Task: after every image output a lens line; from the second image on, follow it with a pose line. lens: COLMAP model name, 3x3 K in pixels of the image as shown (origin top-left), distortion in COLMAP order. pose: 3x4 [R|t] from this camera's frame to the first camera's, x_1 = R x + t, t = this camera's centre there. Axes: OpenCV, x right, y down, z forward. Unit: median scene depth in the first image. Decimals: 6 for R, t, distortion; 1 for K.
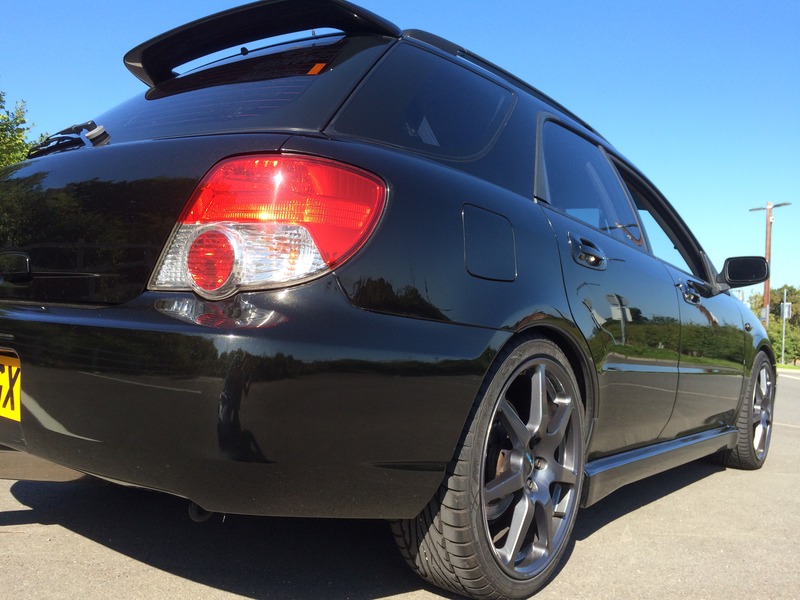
lens RADIAL K [[695.1, 0, 400.5], [0, 695.1, 282.8], [0, 0, 1]] dist [0.064355, -0.100187]
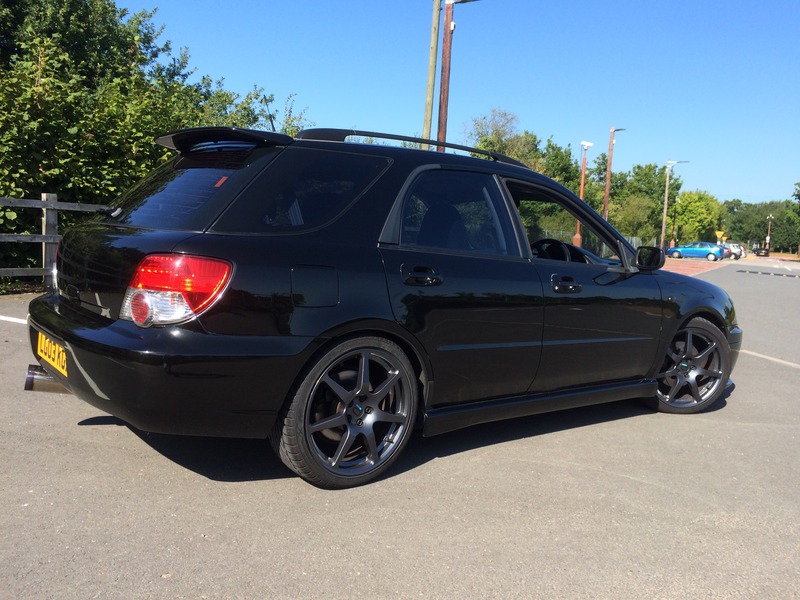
lens RADIAL K [[695.1, 0, 400.5], [0, 695.1, 282.8], [0, 0, 1]] dist [0.064355, -0.100187]
pose [[0.973027, 0.018707, -0.229930, 0.685756], [0.010744, 0.991950, 0.126172, -0.263253], [0.230439, -0.125239, 0.964994, -0.564532]]
